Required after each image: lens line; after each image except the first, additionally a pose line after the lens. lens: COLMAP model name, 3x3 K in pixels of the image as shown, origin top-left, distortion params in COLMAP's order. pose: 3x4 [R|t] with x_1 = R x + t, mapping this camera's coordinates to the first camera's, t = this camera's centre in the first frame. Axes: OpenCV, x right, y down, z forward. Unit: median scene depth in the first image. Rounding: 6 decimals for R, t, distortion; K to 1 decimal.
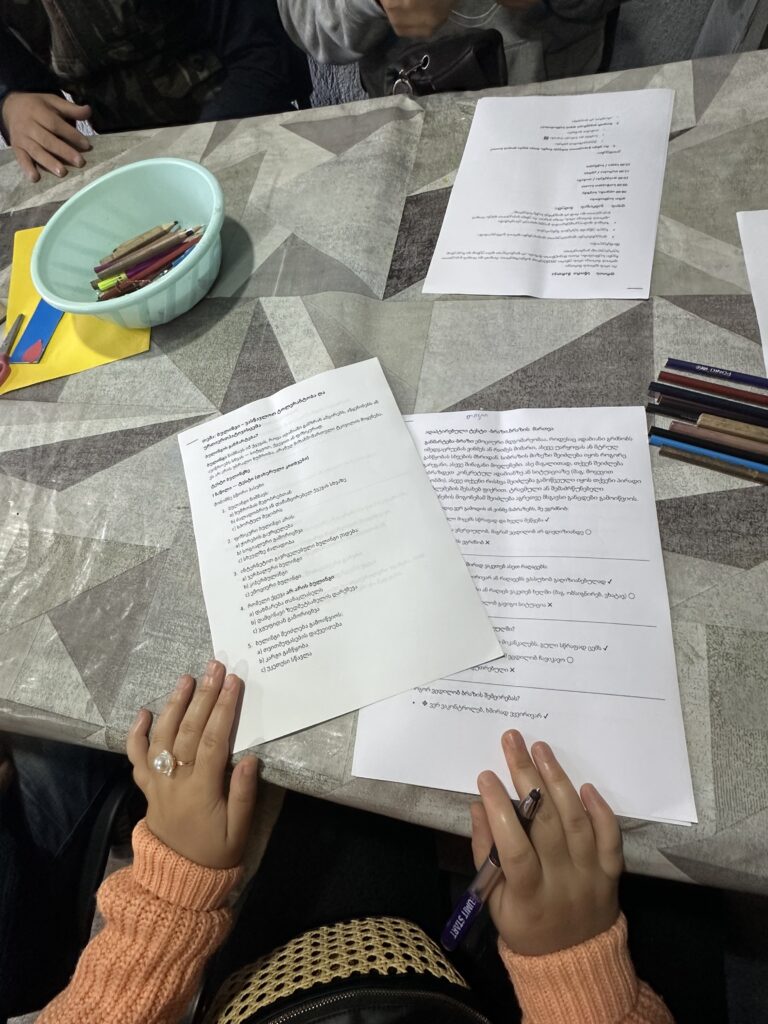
lens RADIAL K [[517.6, 0, 380.2], [0, 517.6, 513.6], [0, 0, 1]] dist [-0.011423, 0.002318]
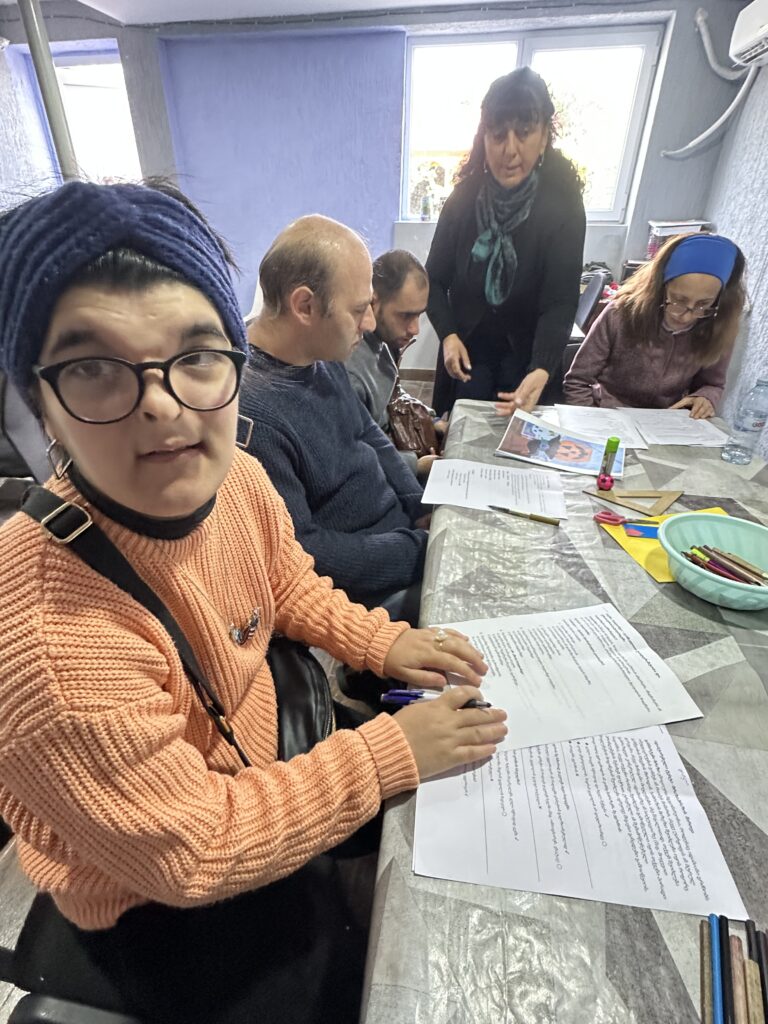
lens RADIAL K [[517.6, 0, 380.2], [0, 517.6, 513.6], [0, 0, 1]] dist [-0.011423, 0.002318]
pose [[-0.006138, 0.667696, -0.744408, 0.634691], [-0.922130, 0.284193, 0.262509, -0.015632], [0.386832, 0.688052, 0.613958, -0.454981]]
